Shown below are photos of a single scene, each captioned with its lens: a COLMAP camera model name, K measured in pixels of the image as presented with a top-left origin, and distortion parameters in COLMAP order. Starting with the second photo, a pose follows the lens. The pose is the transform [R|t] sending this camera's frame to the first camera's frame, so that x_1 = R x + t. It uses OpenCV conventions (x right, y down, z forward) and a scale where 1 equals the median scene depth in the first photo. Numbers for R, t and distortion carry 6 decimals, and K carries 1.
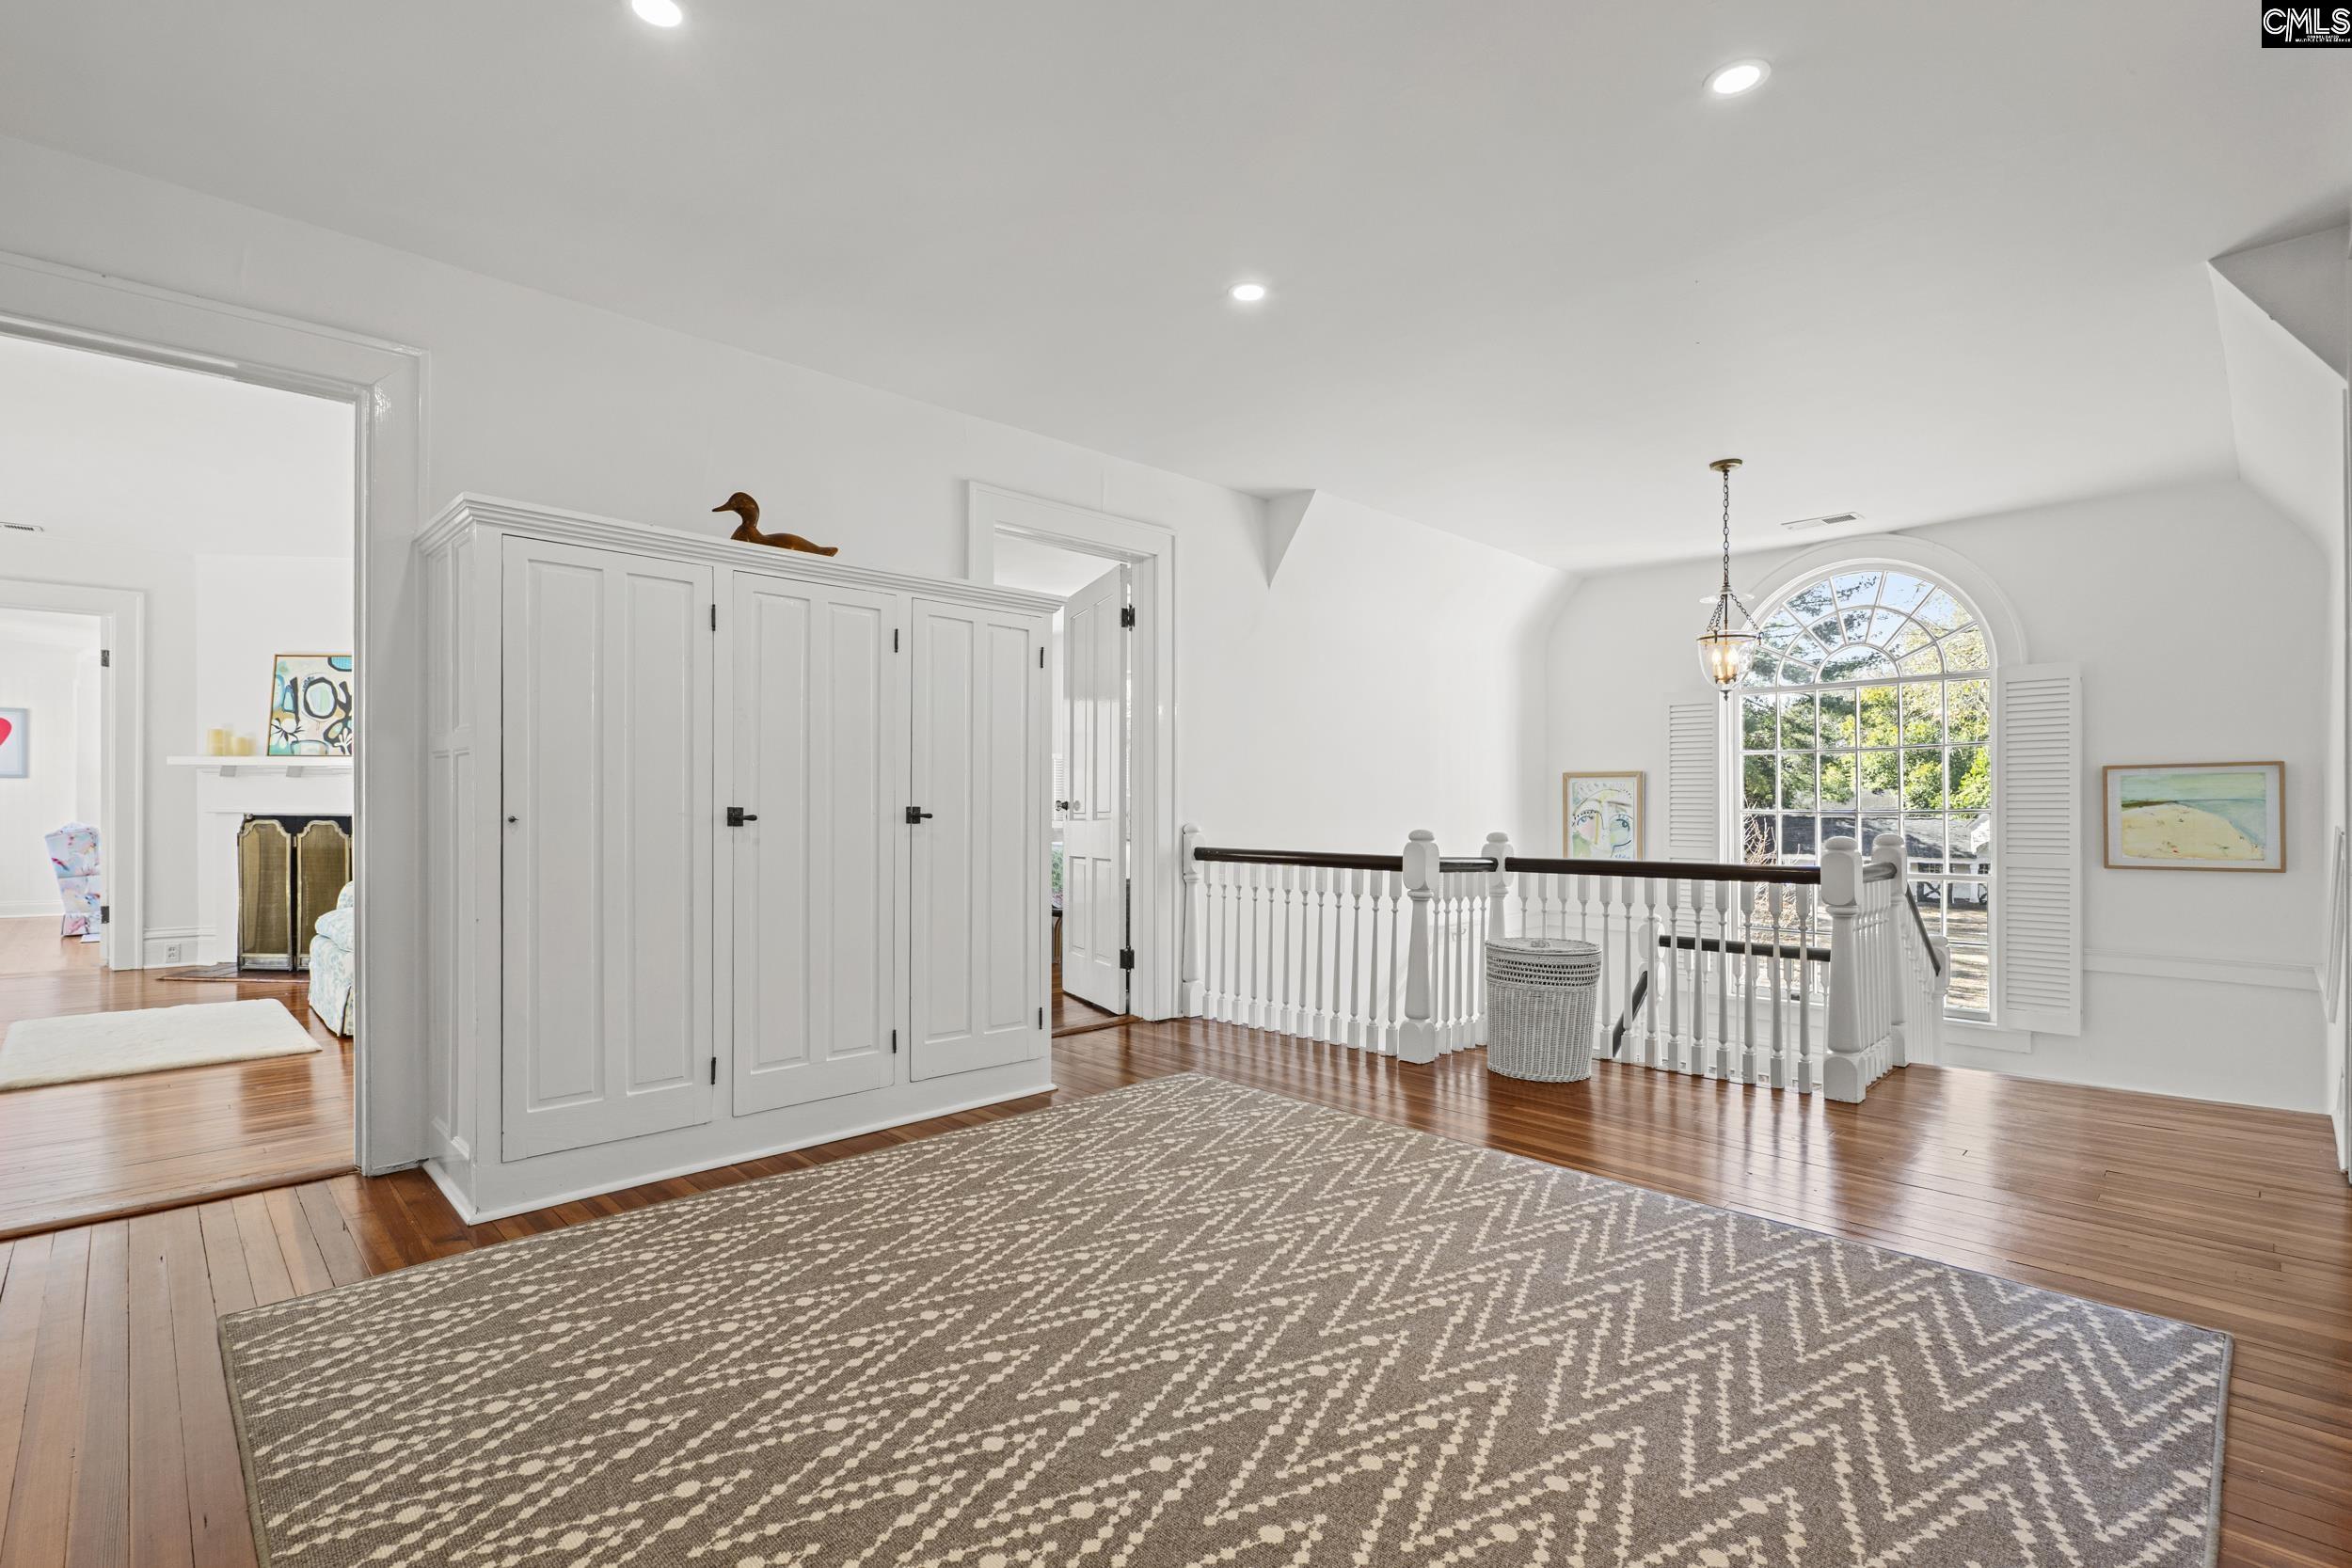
lens RADIAL K [[1077.5, 0, 1170.5], [0, 1077.5, 804.8], [0, 0, 1]] dist [-0.011153, 0.000151]
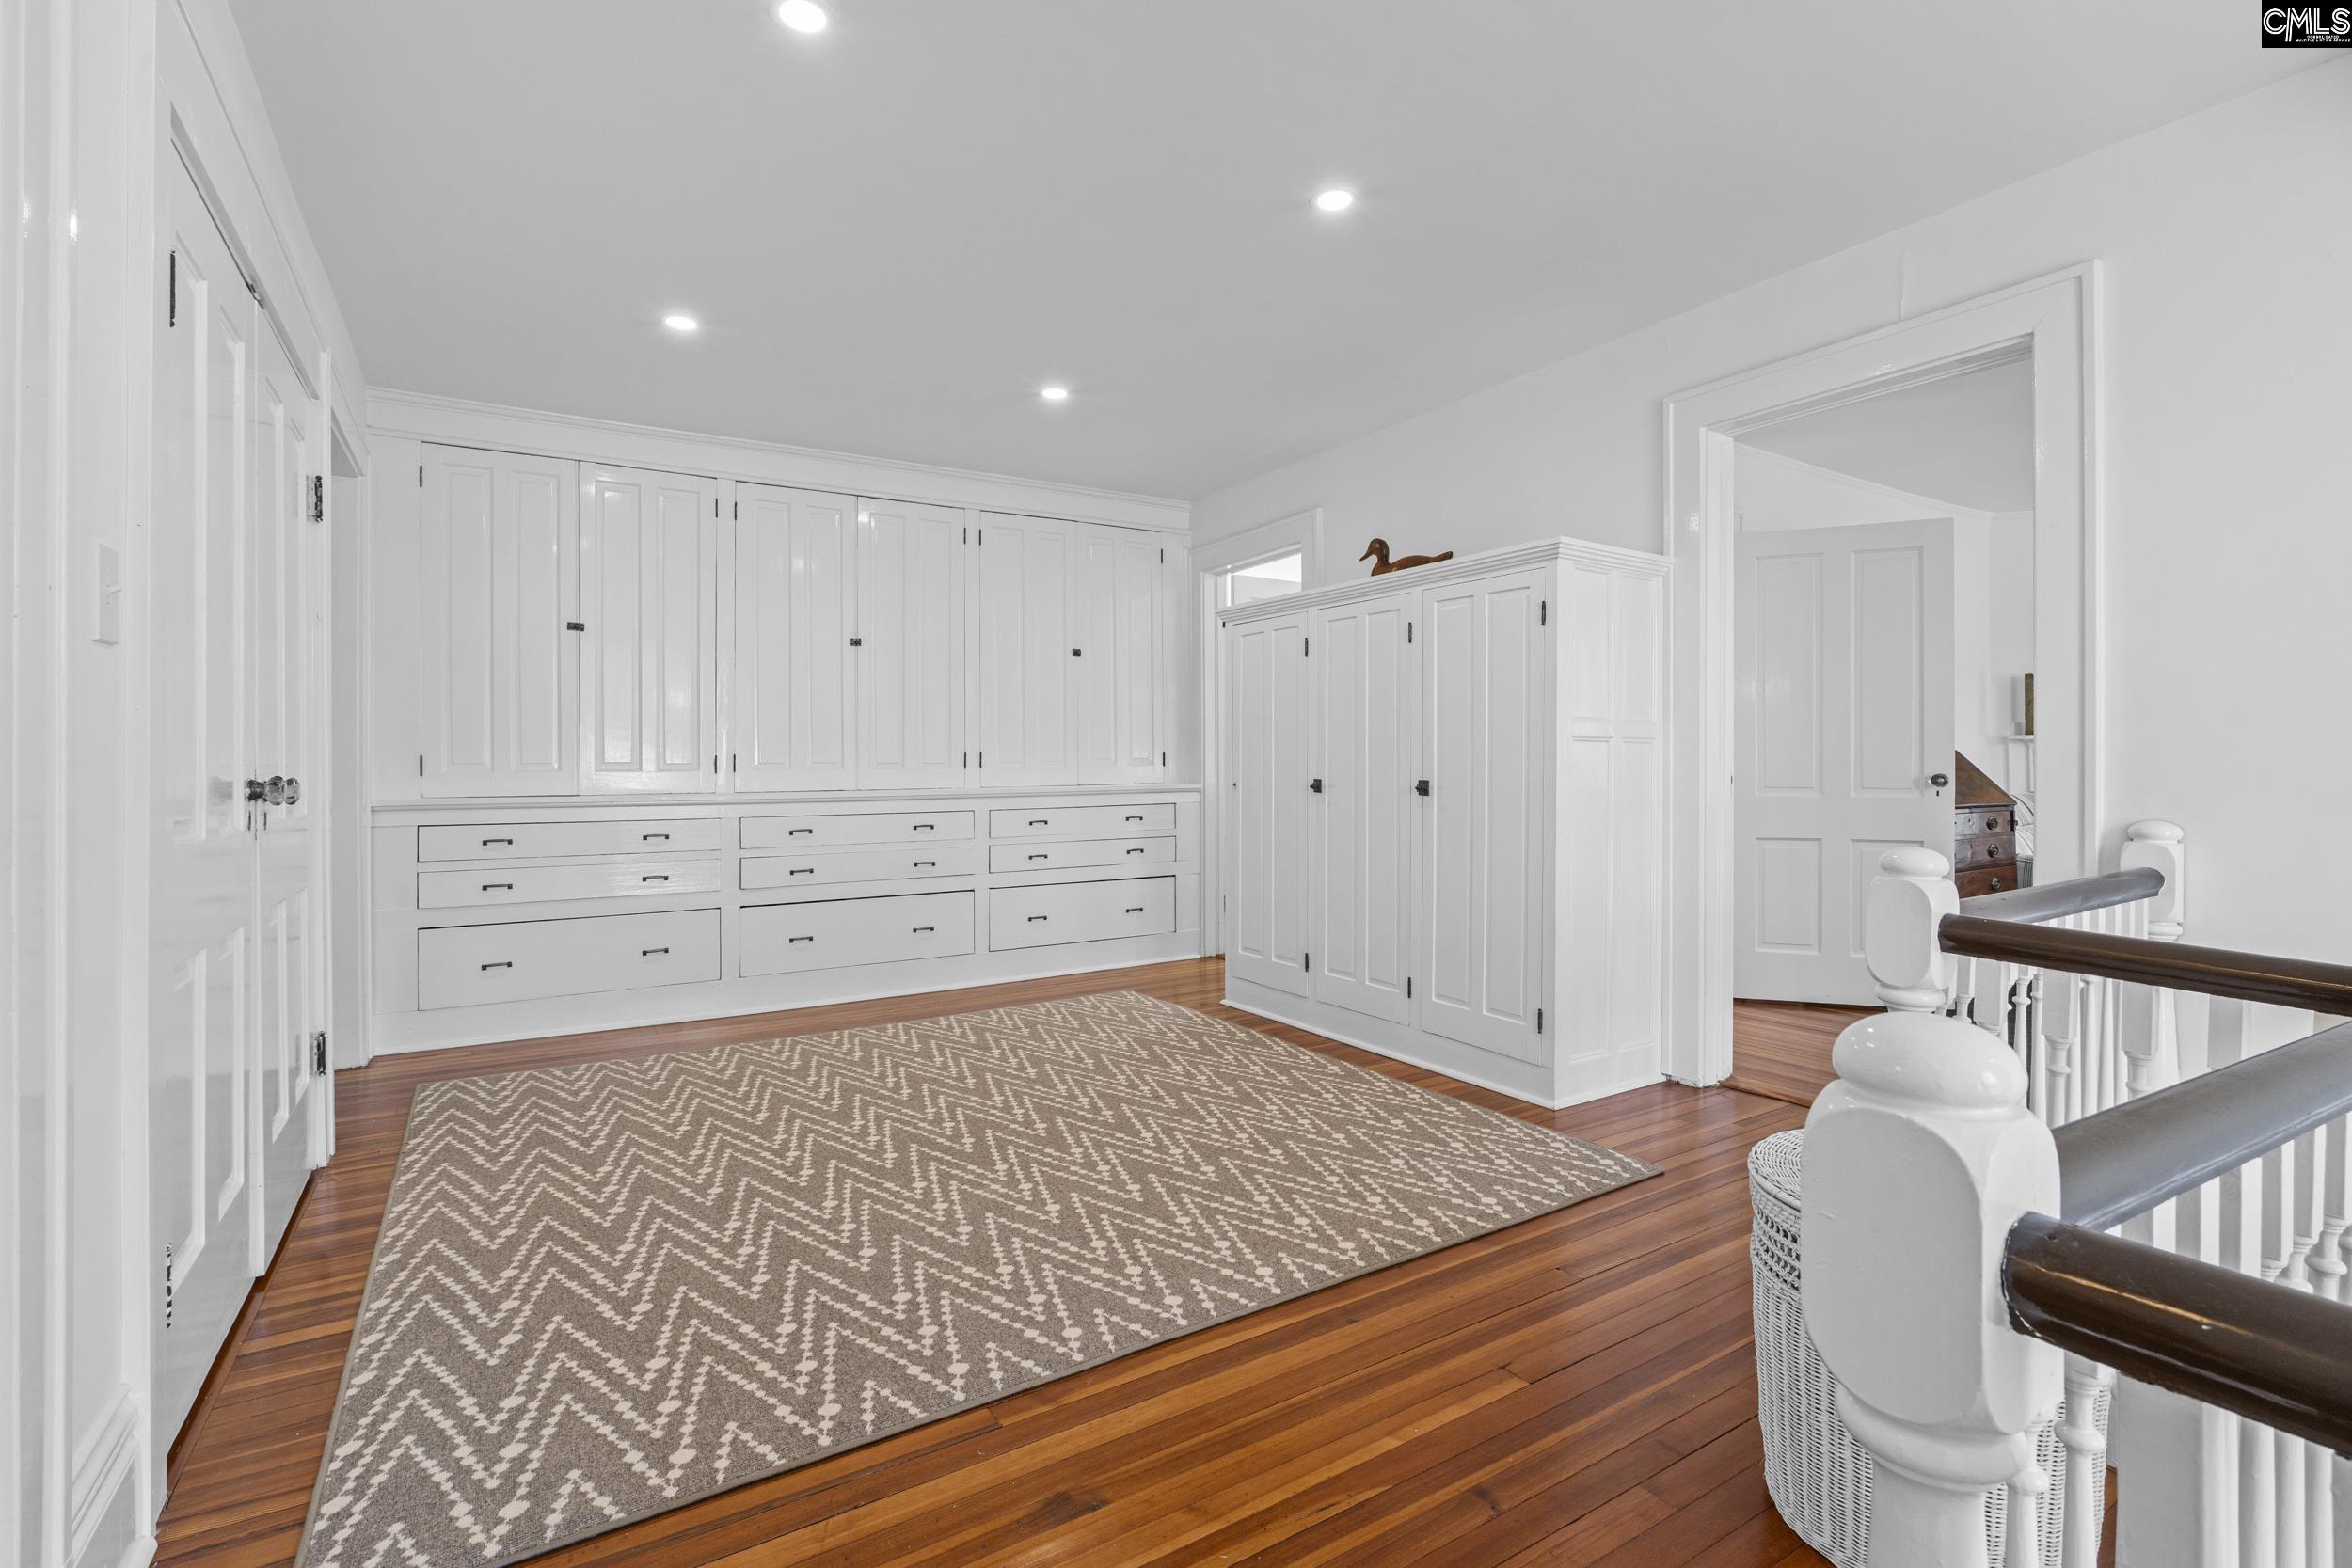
lens RADIAL K [[1077.5, 0, 1167.7], [0, 1077.5, 763.6], [0, 0, 1]] dist [-0.011153, 0.000151]
pose [[-0.211489, -0.000940, -0.977380, 1.475739], [0.002181, 0.999997, -0.001434, -0.023397], [0.977378, -0.002435, -0.211486, 1.623305]]
